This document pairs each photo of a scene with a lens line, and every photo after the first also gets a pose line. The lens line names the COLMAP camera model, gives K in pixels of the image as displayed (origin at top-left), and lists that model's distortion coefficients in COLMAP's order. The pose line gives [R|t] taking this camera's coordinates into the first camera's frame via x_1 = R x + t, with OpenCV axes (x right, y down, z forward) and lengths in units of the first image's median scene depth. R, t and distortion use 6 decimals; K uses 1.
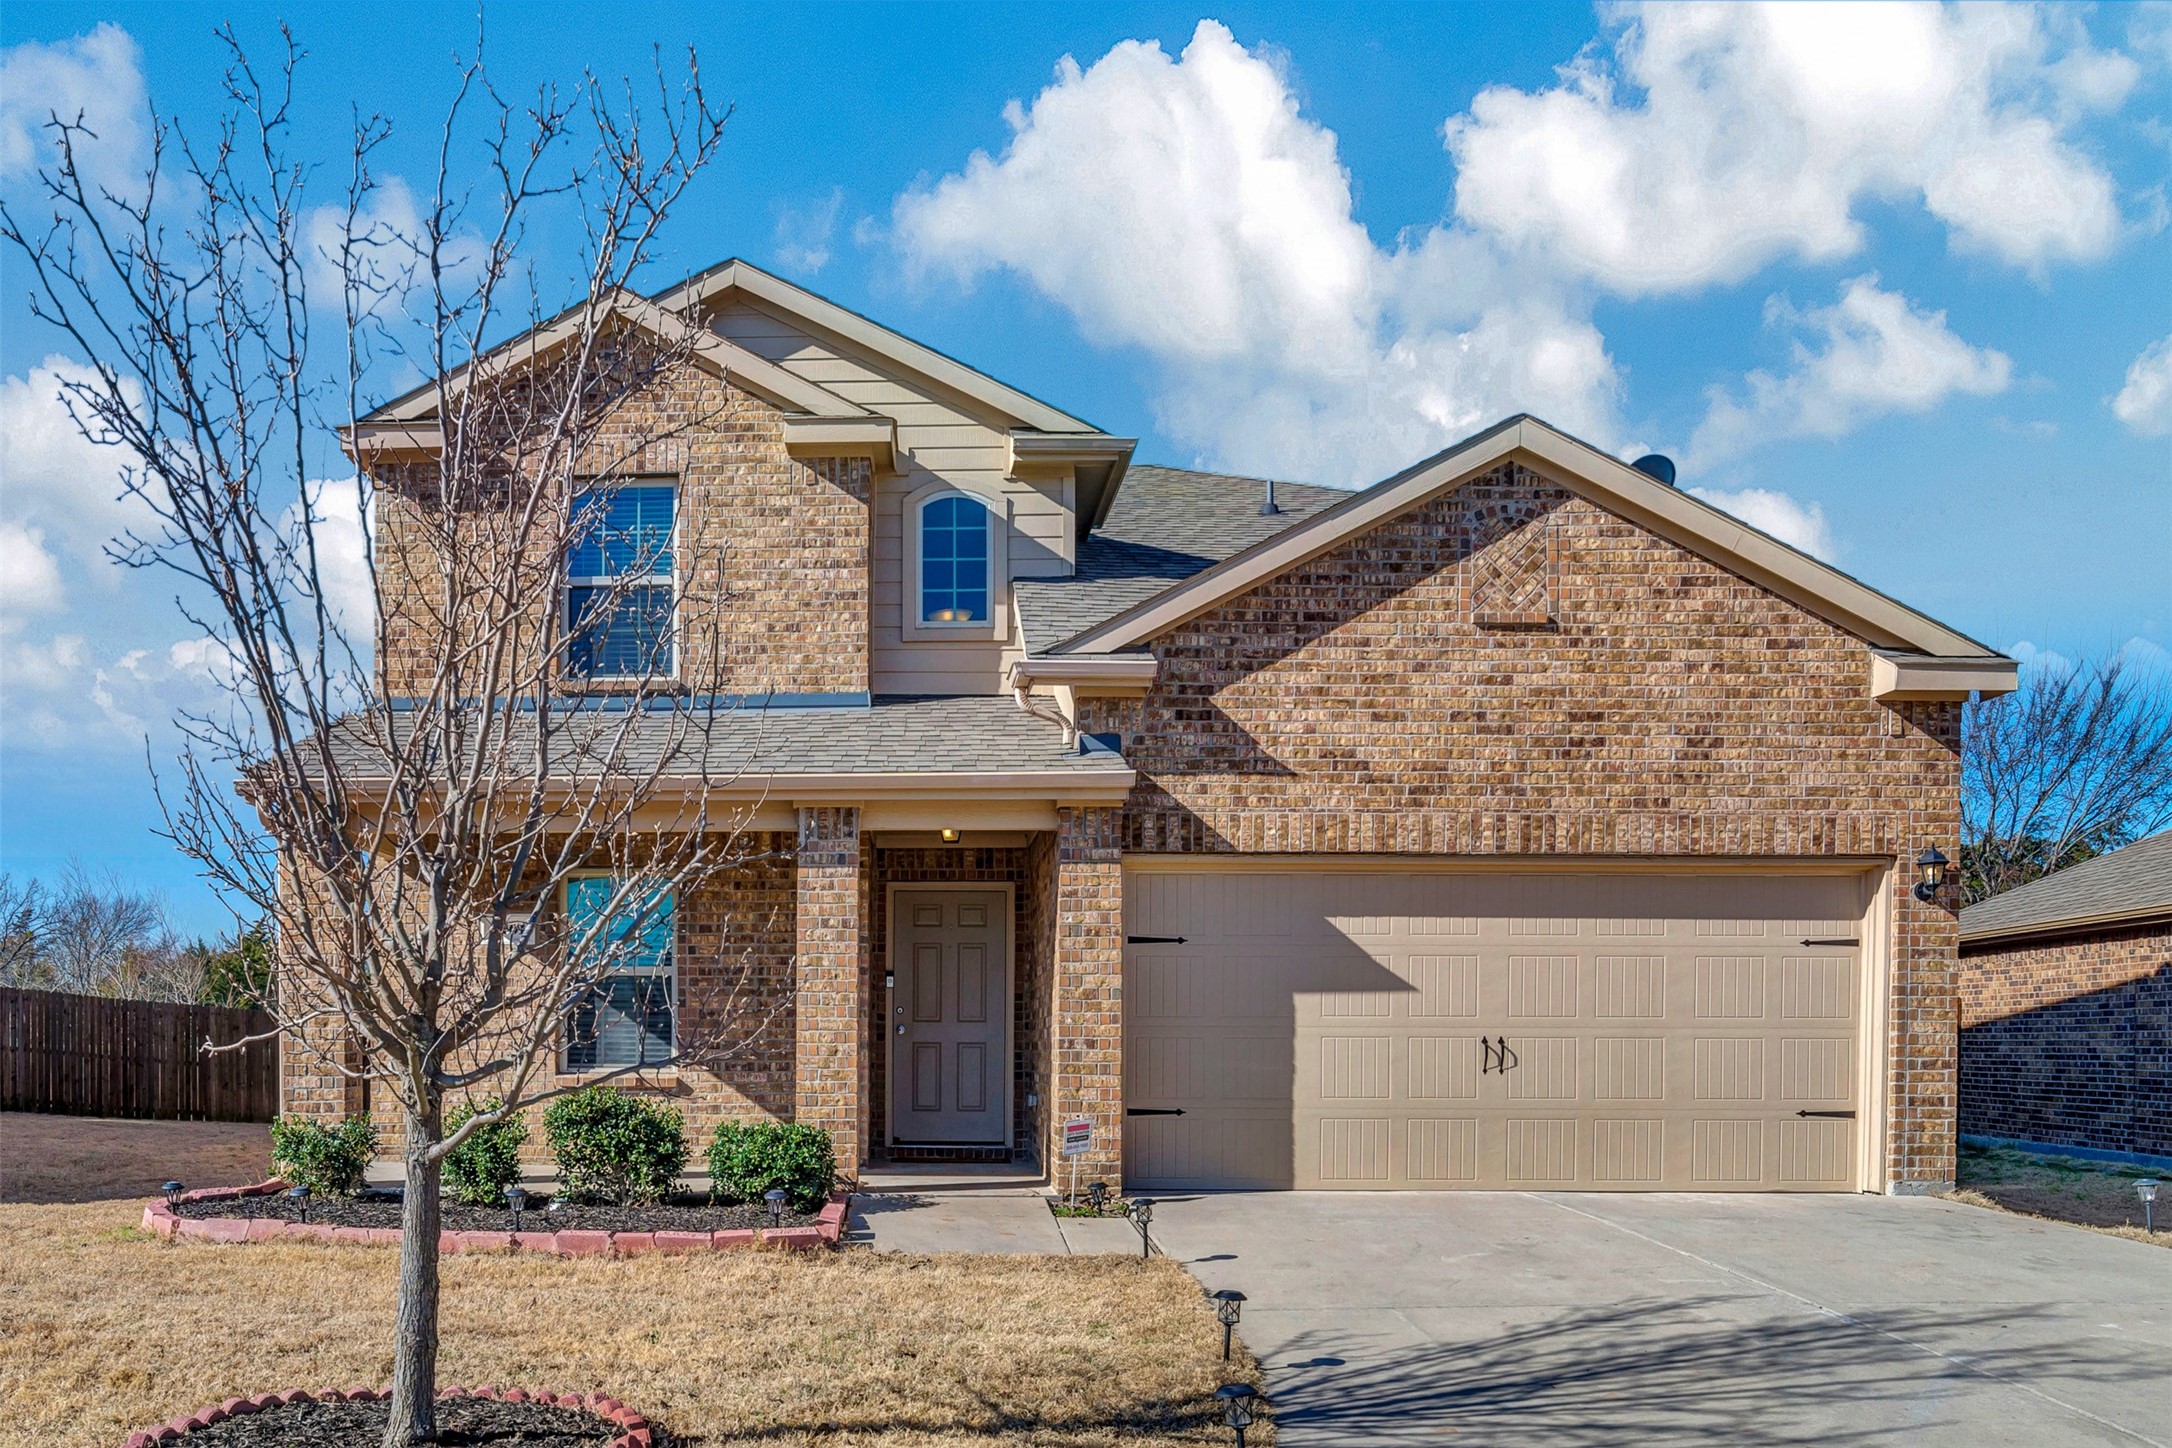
lens RADIAL K [[1119.0, 0, 1072.0], [0, 1119.0, 693.9], [0, 0, 1]] dist [-0.045053, 0.023604]
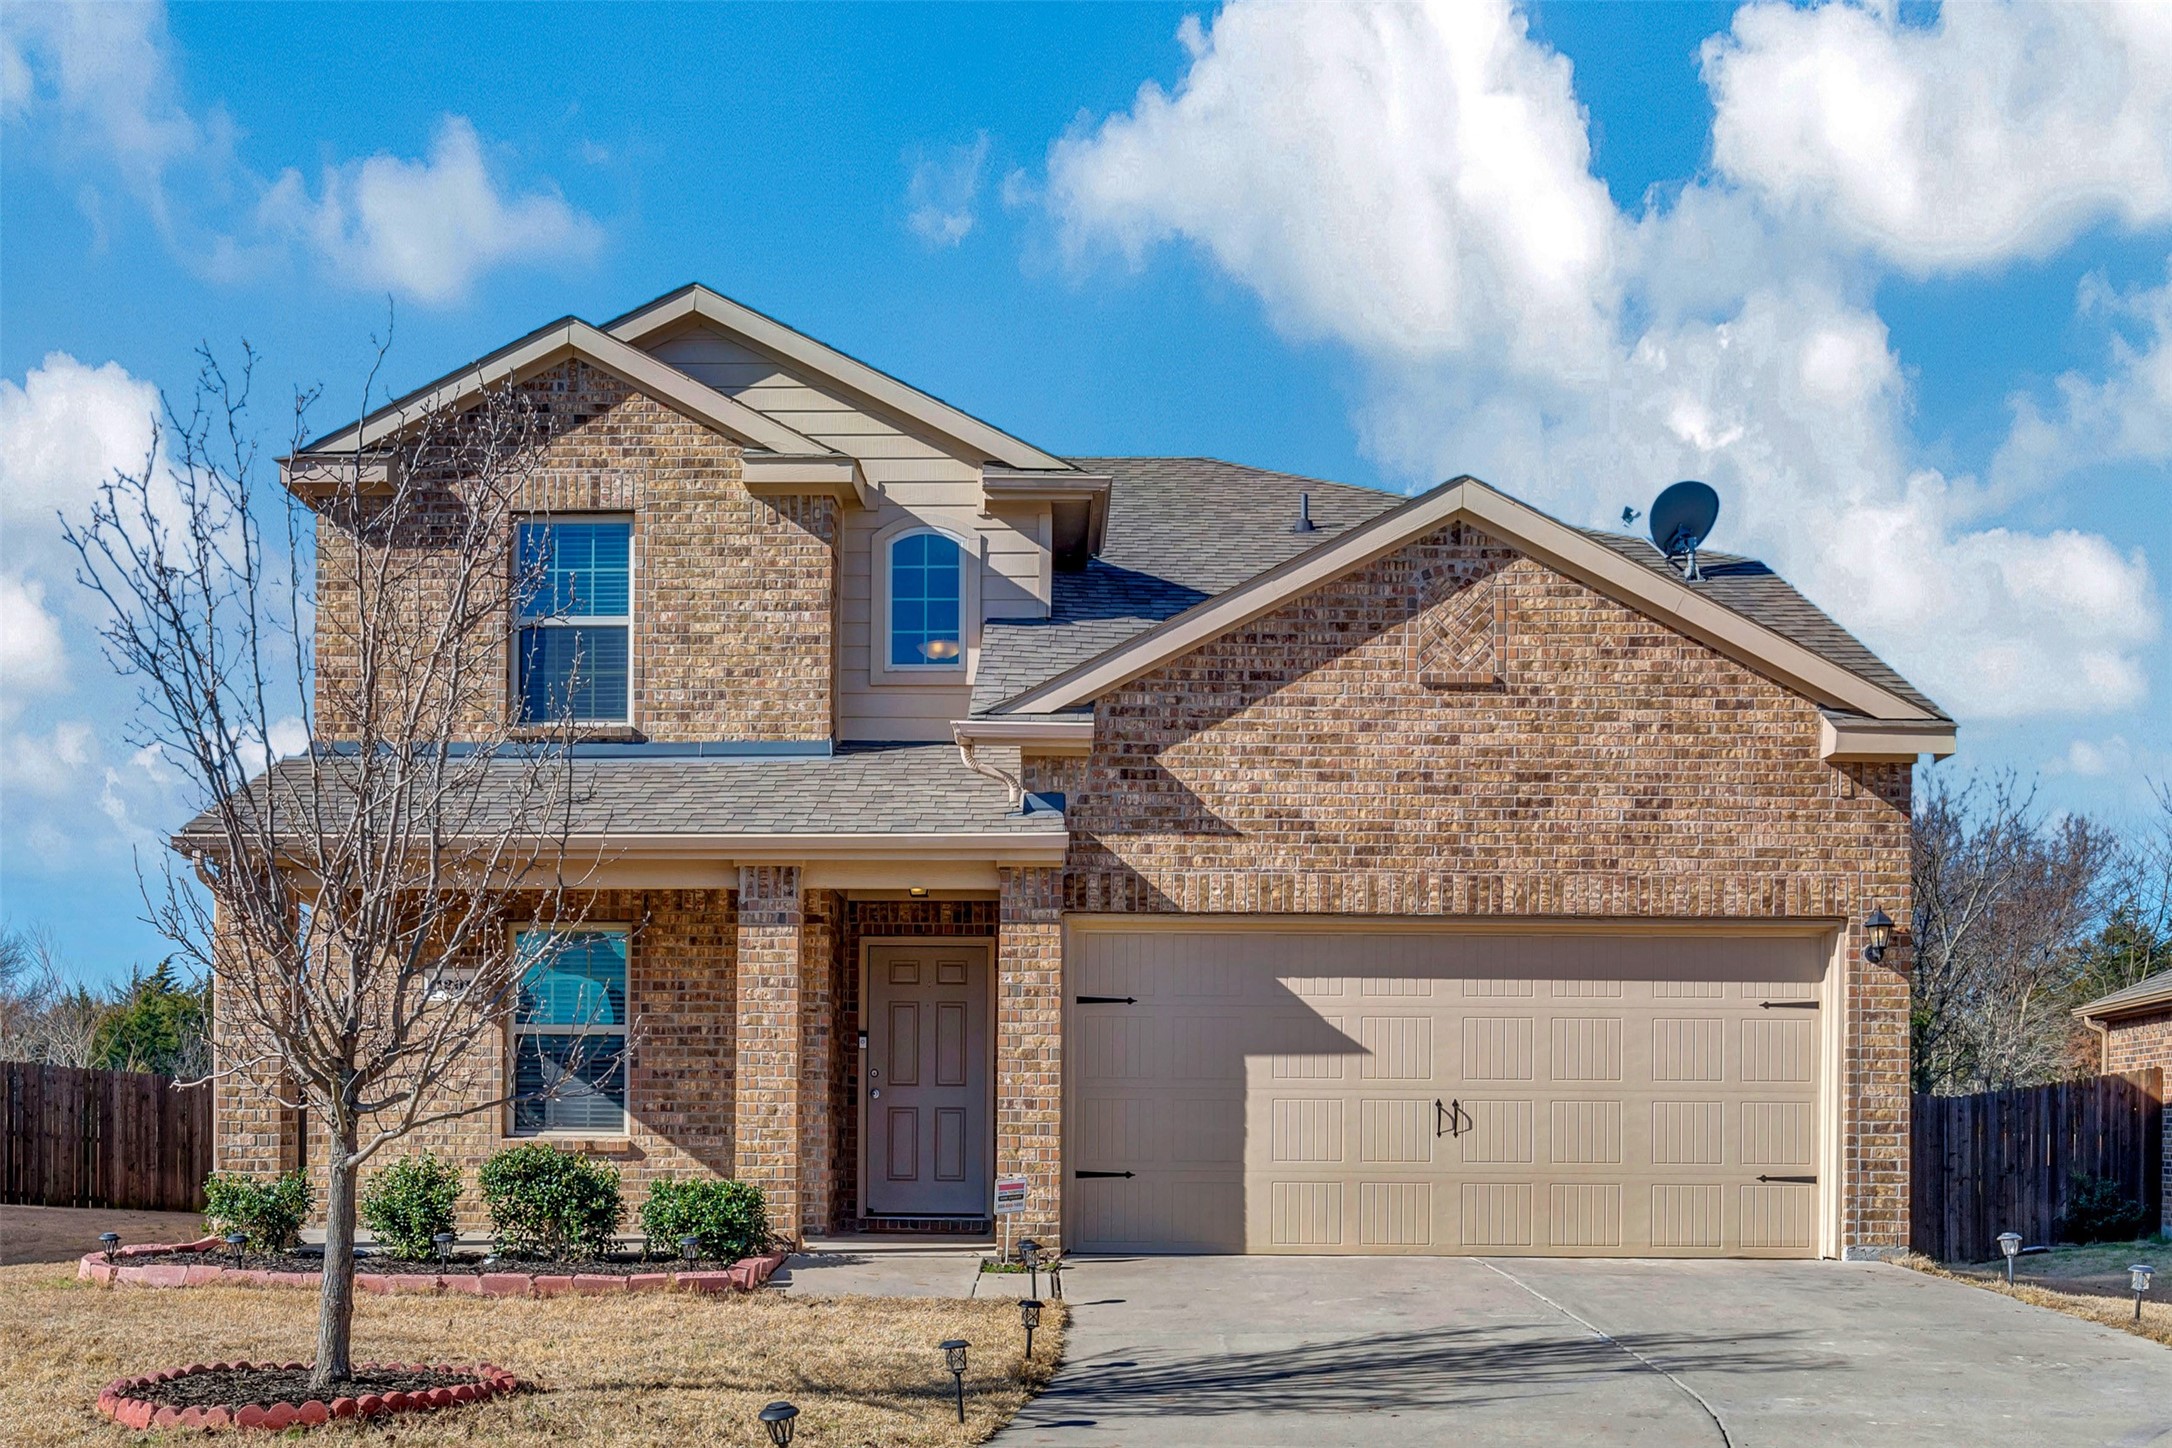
lens RADIAL K [[1222.0, 0, 1086.0], [0, 1222.0, 724.0], [0, 0, 1]] dist [-0.055473, 0.042828]
pose [[0.999977, 0.003818, 0.005663, 0.055783], [-0.003792, 0.999982, -0.004624, -0.020576], [-0.005681, 0.004602, 0.999973, -0.086041]]
